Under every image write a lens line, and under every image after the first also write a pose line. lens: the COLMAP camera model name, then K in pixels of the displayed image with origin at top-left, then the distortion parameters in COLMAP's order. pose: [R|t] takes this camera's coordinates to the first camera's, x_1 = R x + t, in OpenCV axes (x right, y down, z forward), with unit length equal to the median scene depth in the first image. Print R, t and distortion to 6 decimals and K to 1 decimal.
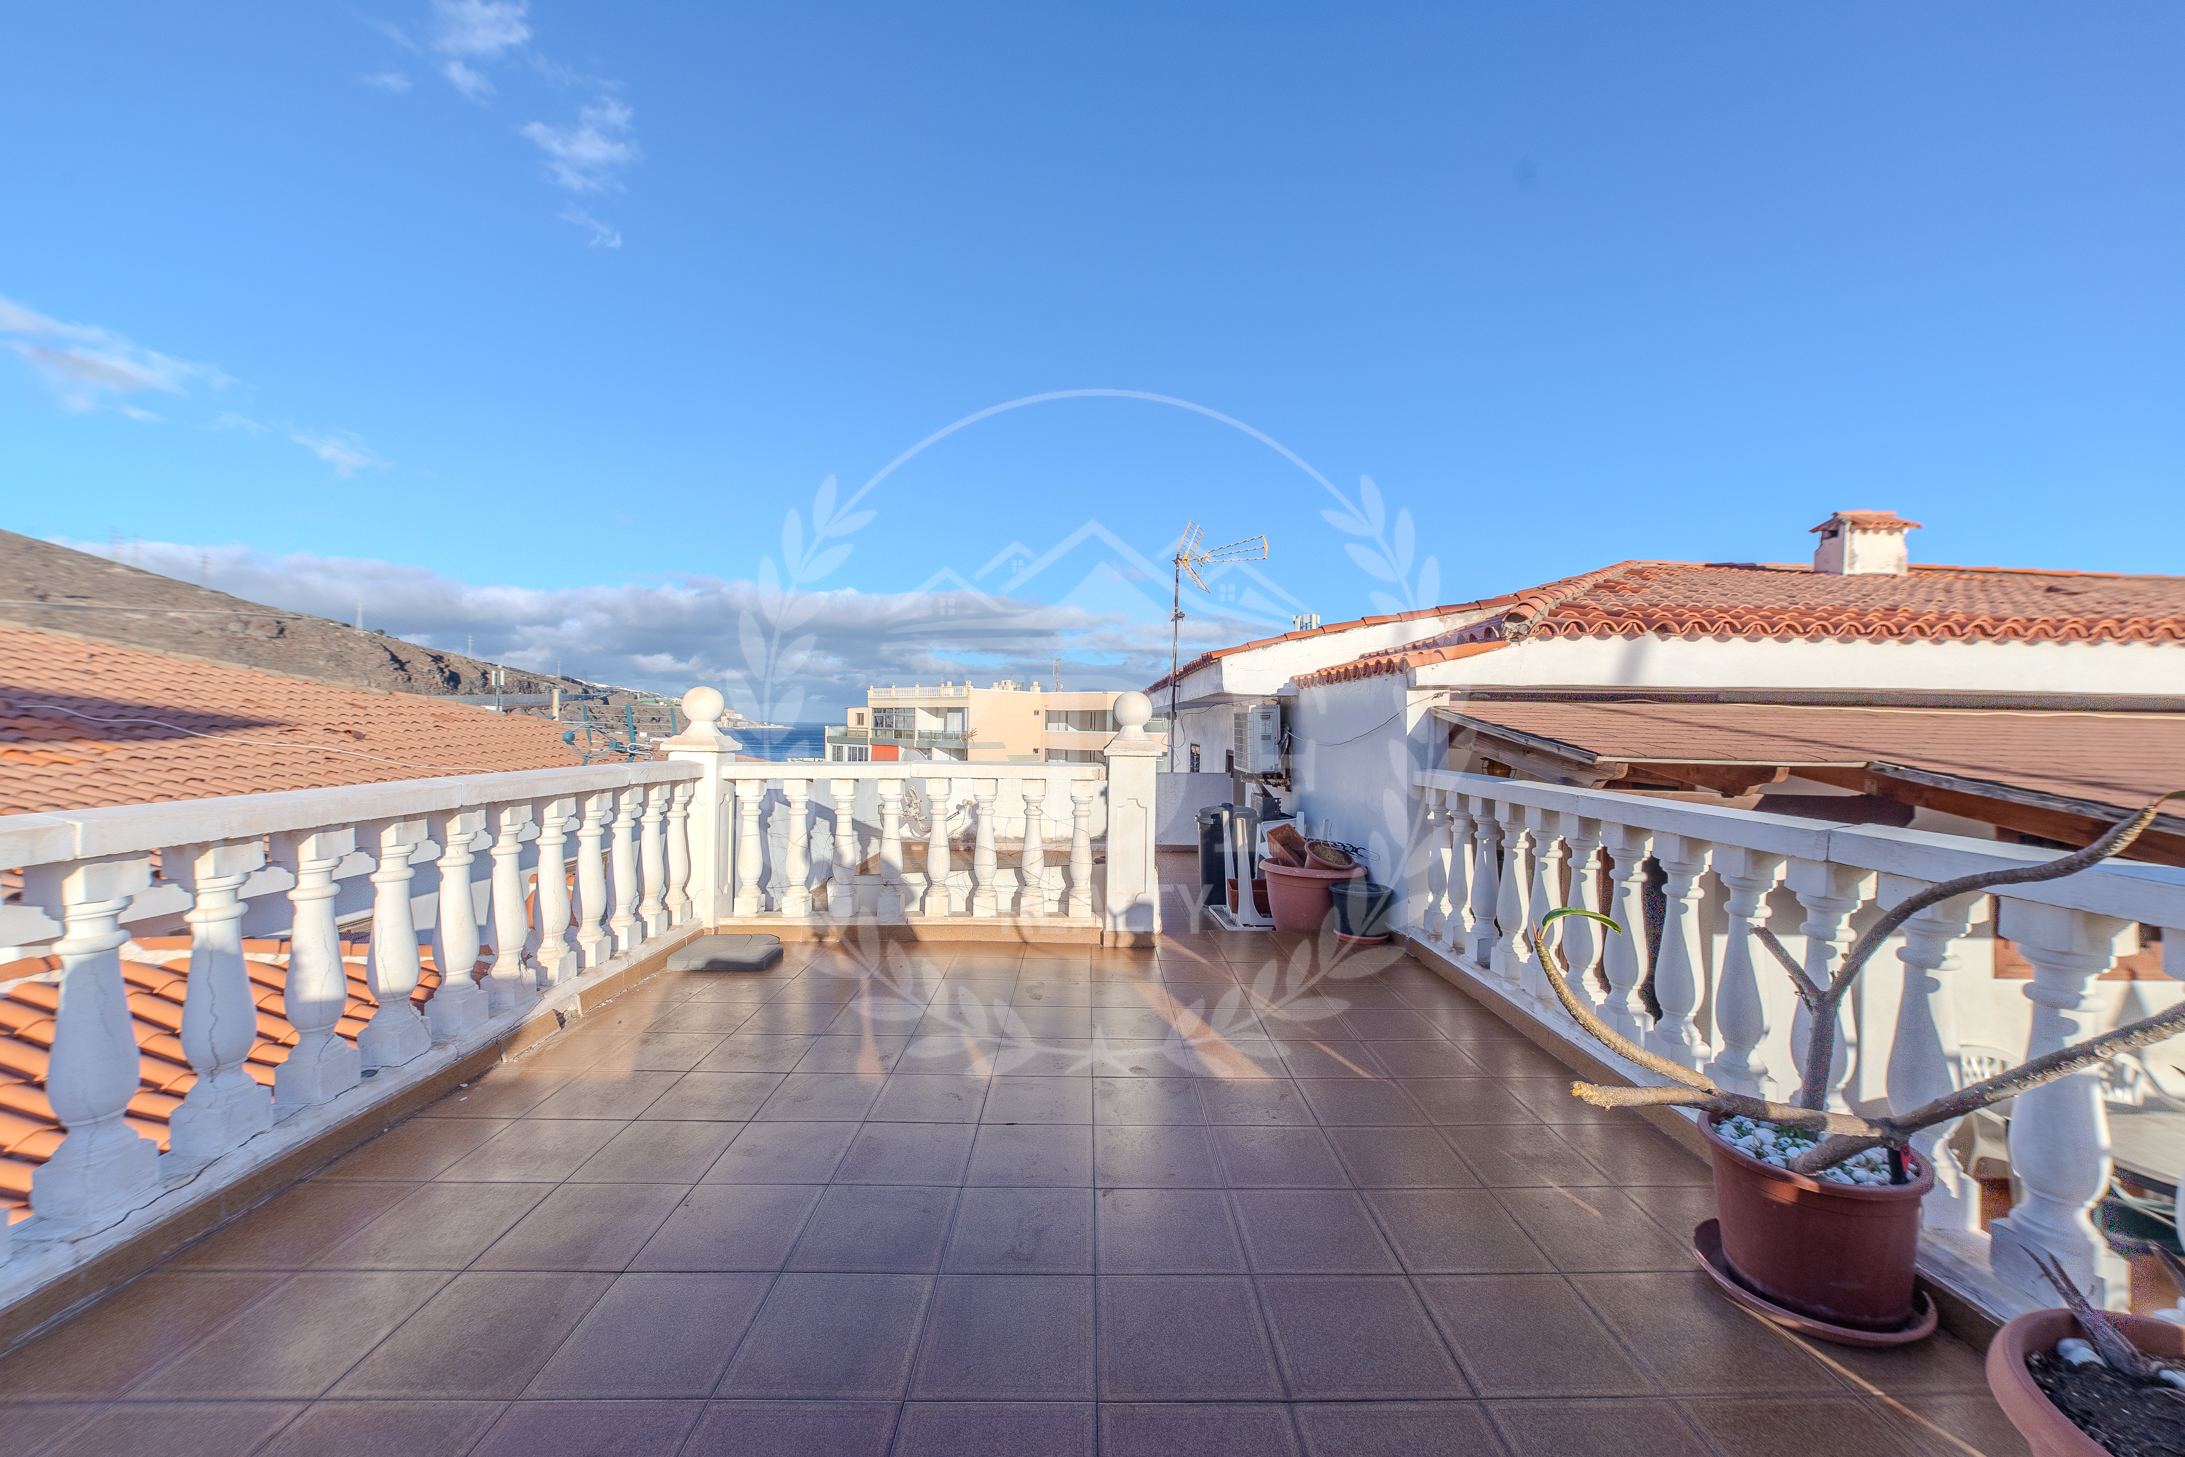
lens RADIAL K [[829.1, 0, 1102.1], [0, 829.1, 719.9], [0, 0, 1]] dist [-0.003176, -0.000054]
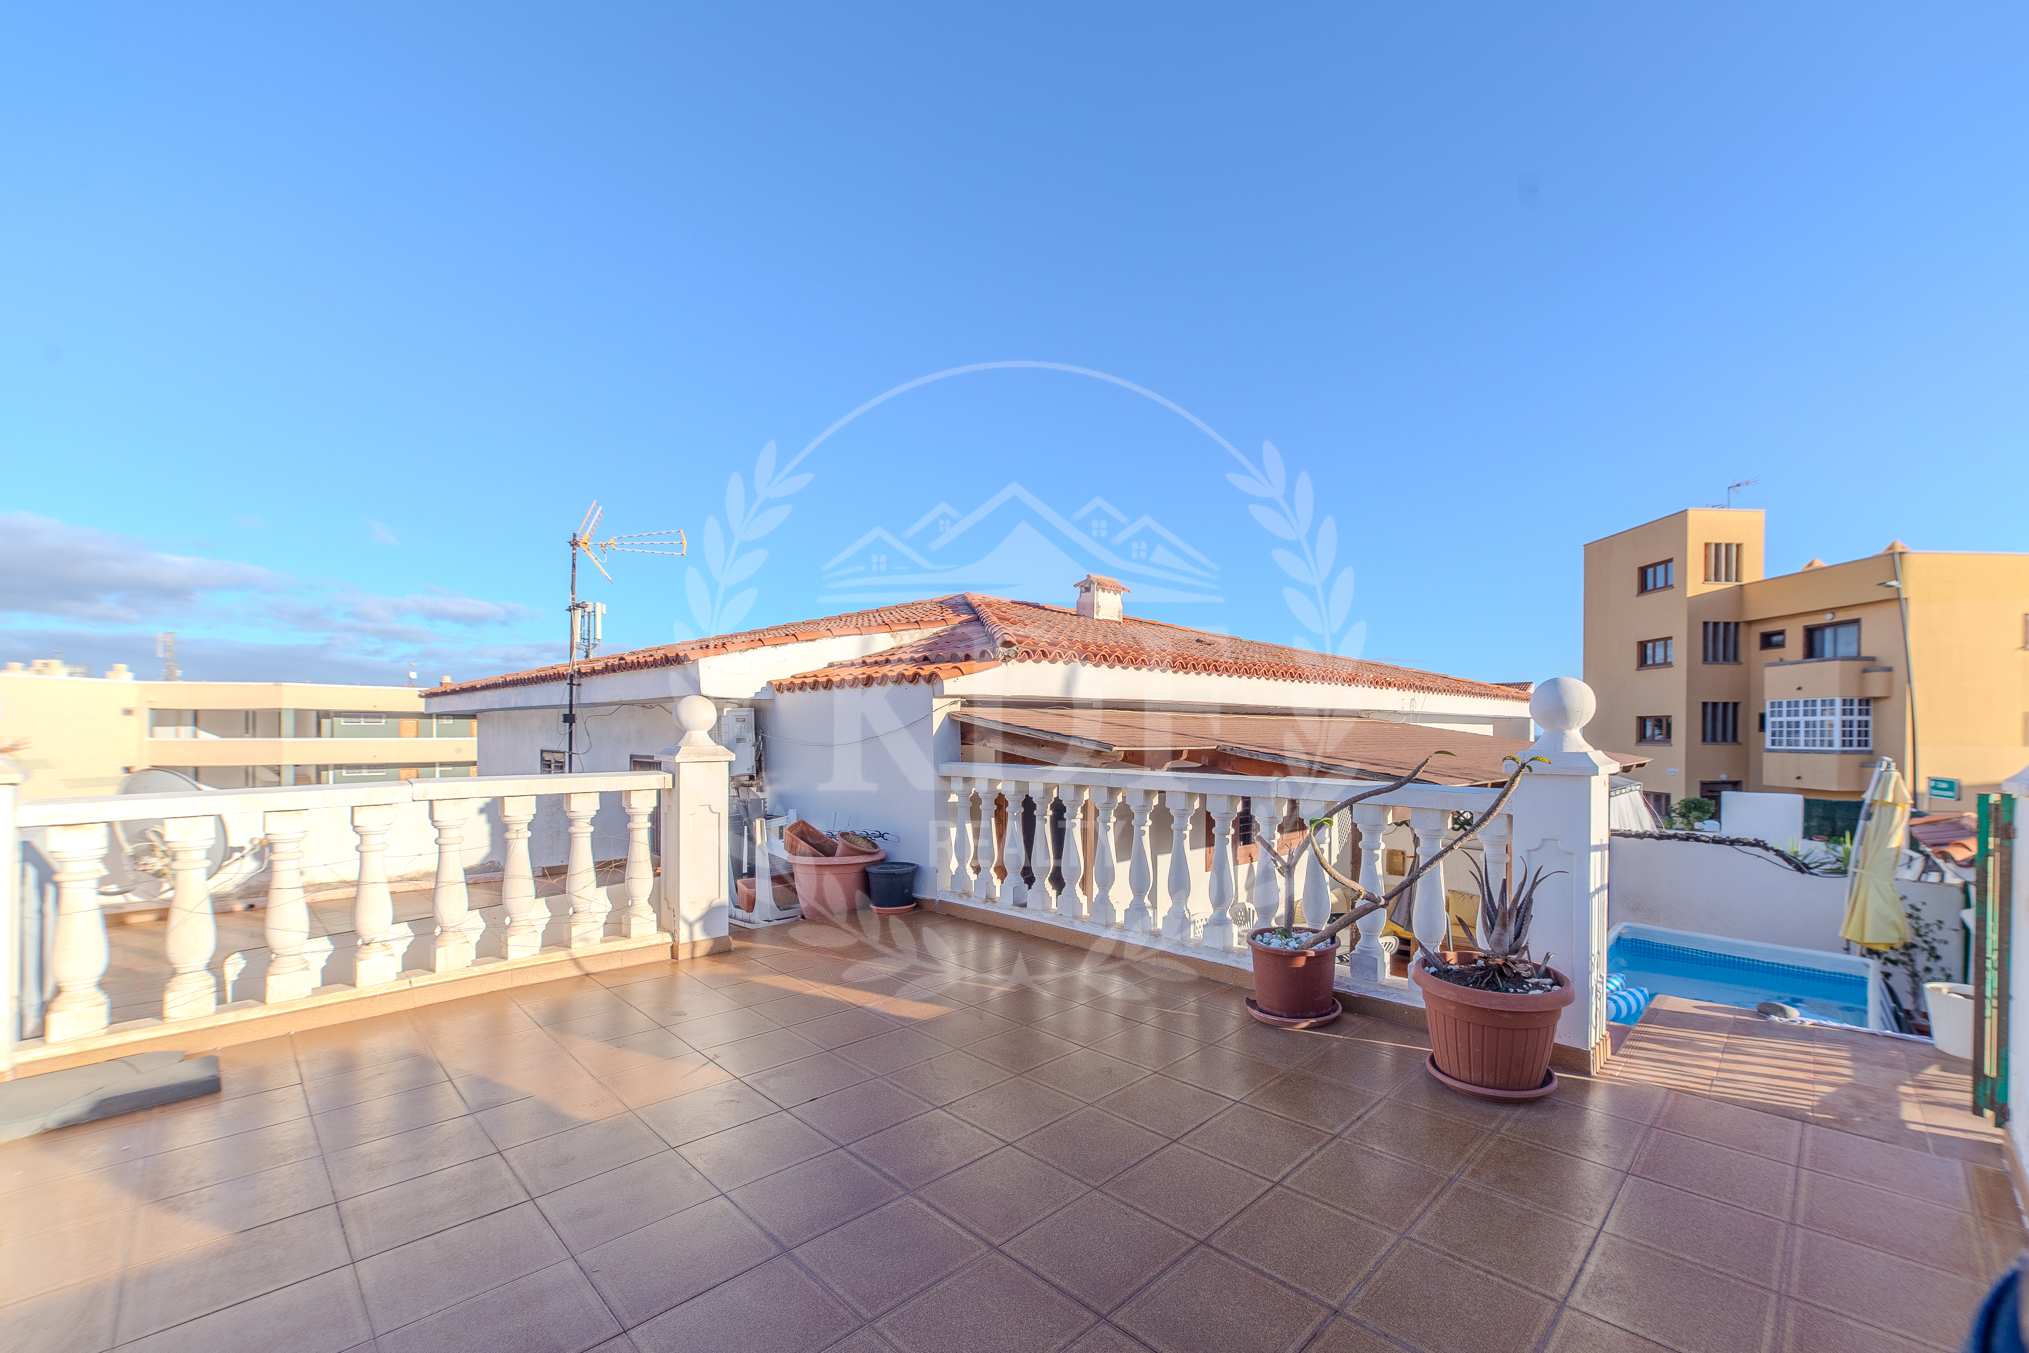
lens RADIAL K [[808.2, 0, 1101.3], [0, 808.2, 742.7], [0, 0, 1]] dist [-0.001256, 0.000563]
pose [[0.697758, -0.024150, 0.715926, -0.220240], [0.004356, 0.999556, 0.029471, -0.002895], [-0.716320, -0.017445, 0.697554, -0.000057]]
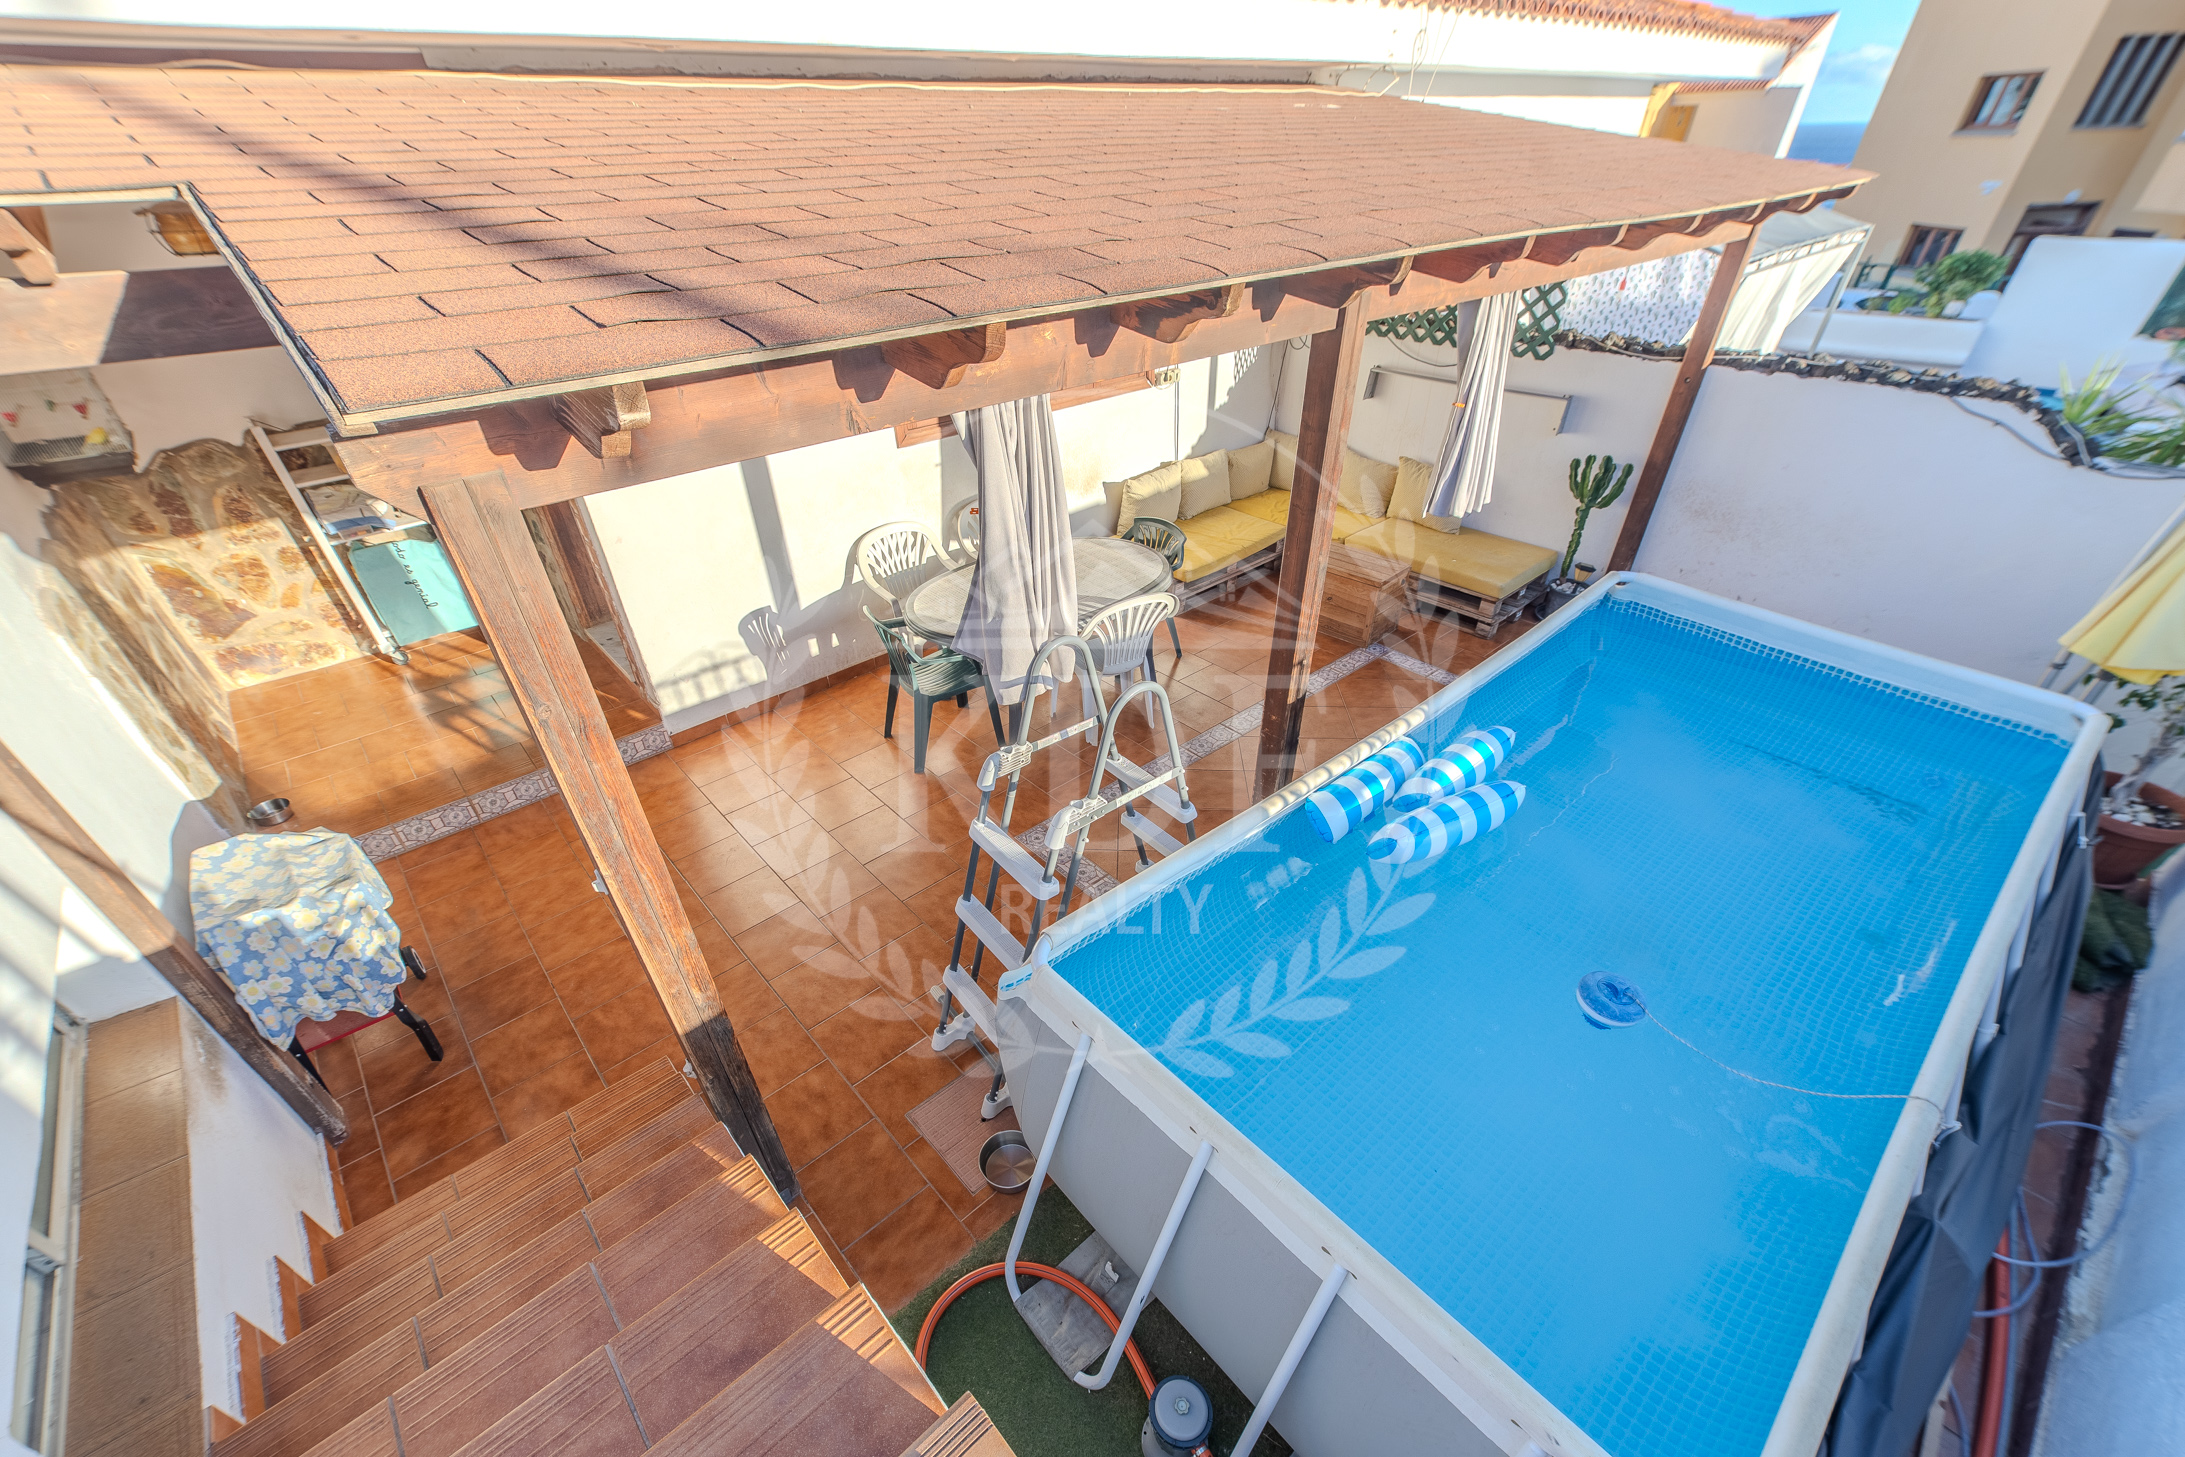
lens RADIAL K [[849.7, 0, 1085.8], [0, 849.7, 798.8], [0, 0, 1]] dist [-0.006347, 0.002217]
pose [[0.769820, -0.418728, 0.481709, 0.652381], [0.033074, 0.779878, 0.625057, 0.023769], [-0.637404, -0.465250, 0.614214, 0.073737]]
